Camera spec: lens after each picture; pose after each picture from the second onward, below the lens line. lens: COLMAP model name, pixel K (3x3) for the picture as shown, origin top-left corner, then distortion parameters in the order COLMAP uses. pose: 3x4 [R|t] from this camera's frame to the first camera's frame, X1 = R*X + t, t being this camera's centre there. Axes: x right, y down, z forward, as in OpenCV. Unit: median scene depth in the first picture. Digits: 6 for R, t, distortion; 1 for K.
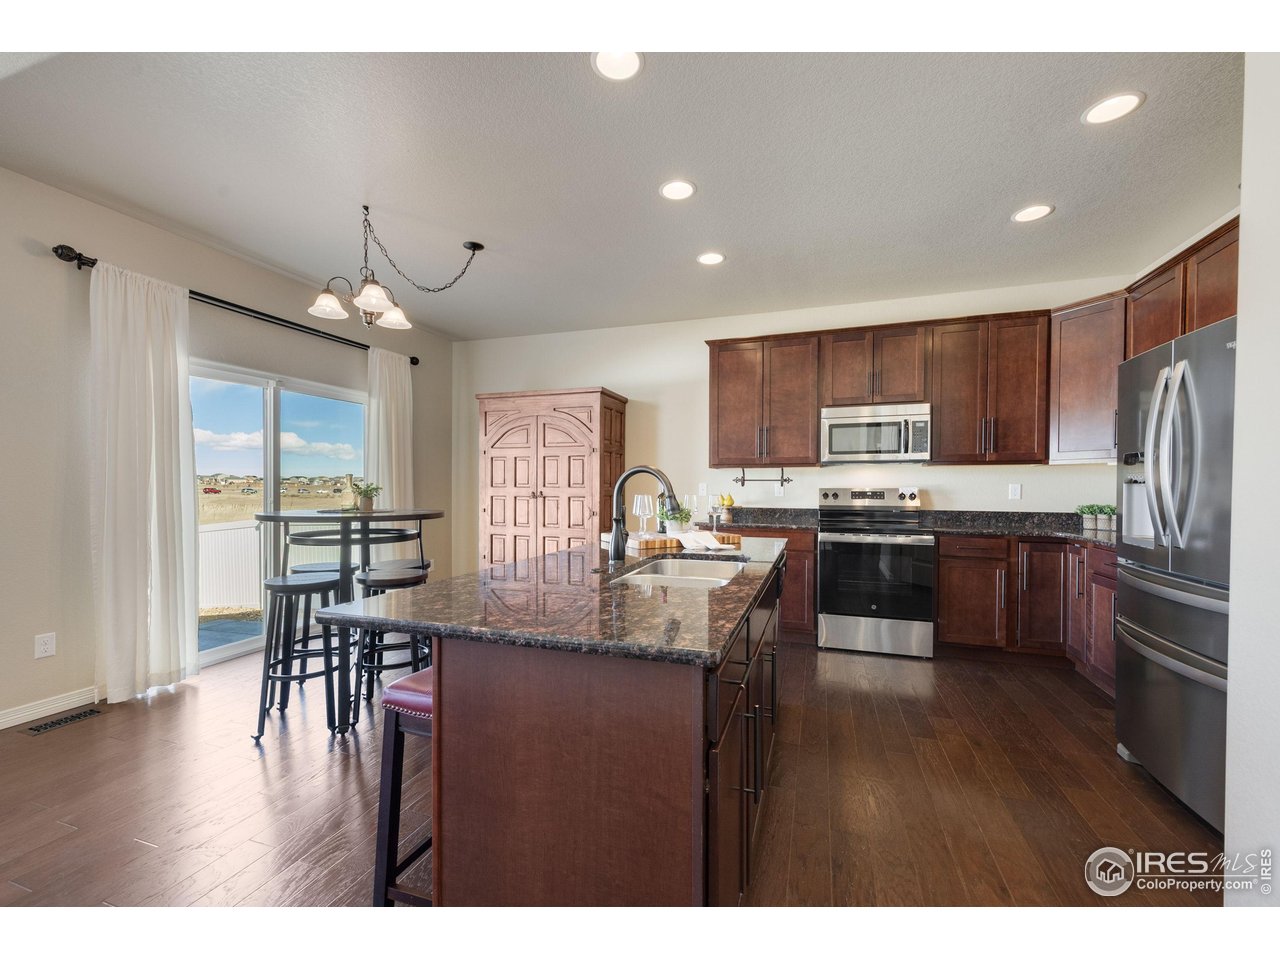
lens RADIAL K [[500.2, 0, 637.0], [0, 500.2, 492.7], [0, 0, 1]] dist [-0.000016, 0.000218]
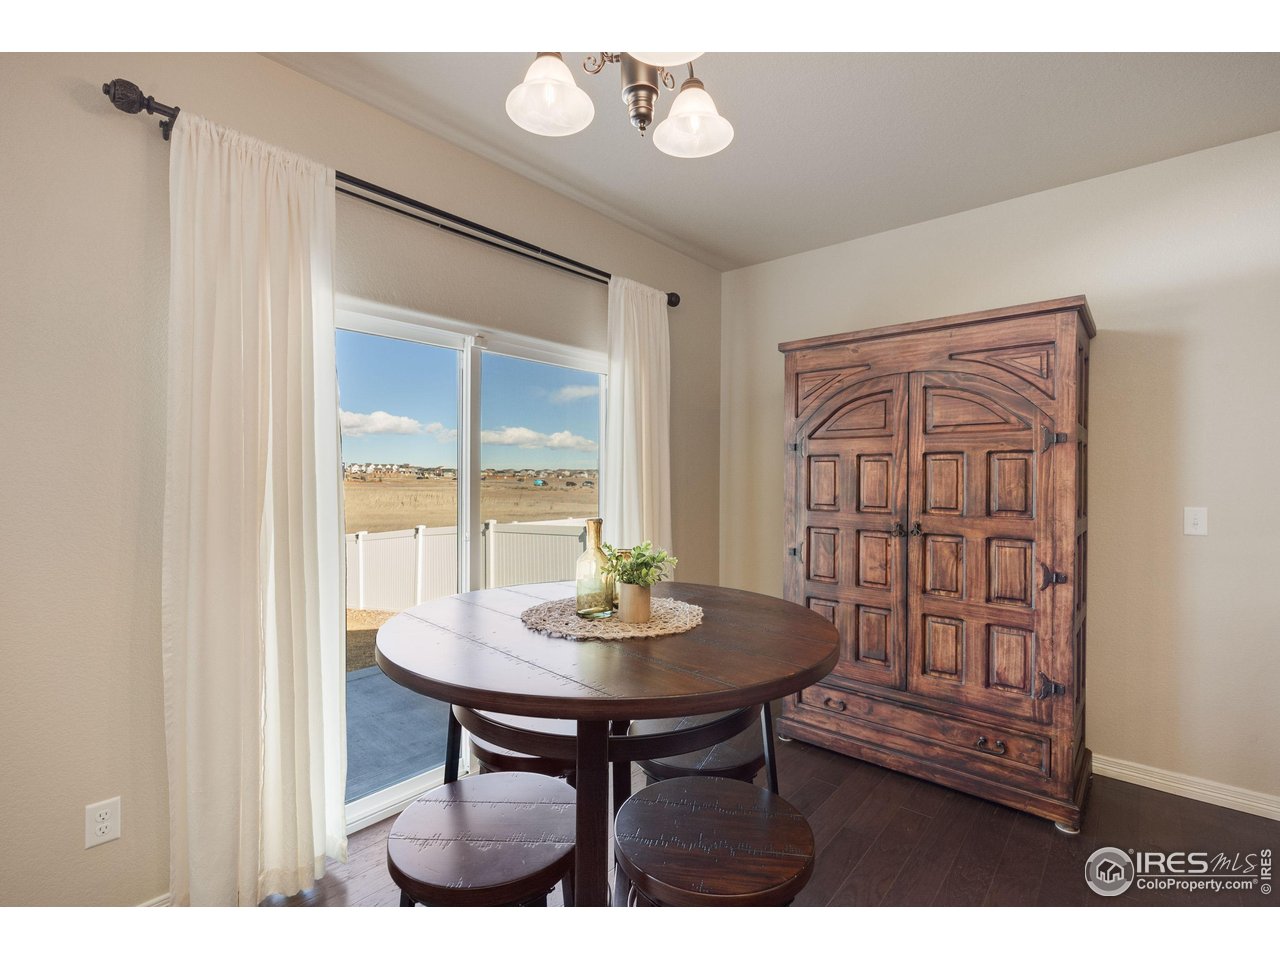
lens RADIAL K [[533.0, 0, 645.9], [0, 533.0, 477.2], [0, 0, 1]] dist [-0.010475, -0.000150]
pose [[0.929393, -0.000297, -0.369093, -0.265925], [-0.004139, 0.999928, -0.011227, -0.044101], [0.369070, 0.011961, 0.929325, 0.435263]]
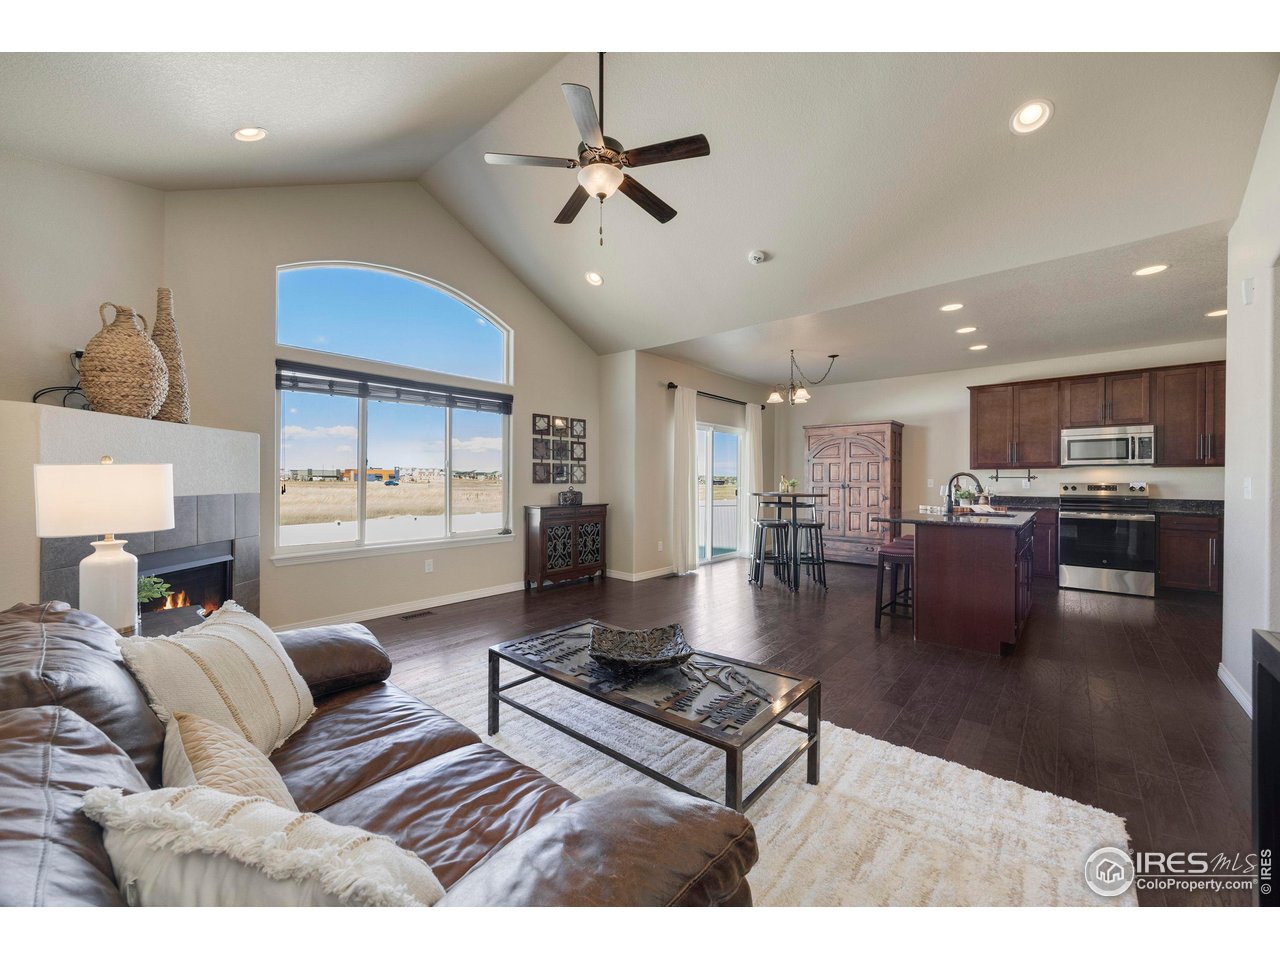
lens RADIAL K [[500.2, 0, 629.5], [0, 500.2, 477.7], [0, 0, 1]] dist [-0.000016, 0.000218]
pose [[0.928763, -0.000349, -0.370673, -0.266855], [-0.007333, 0.999787, -0.019316, 0.013266], [0.370601, 0.020658, 0.928563, -0.835416]]
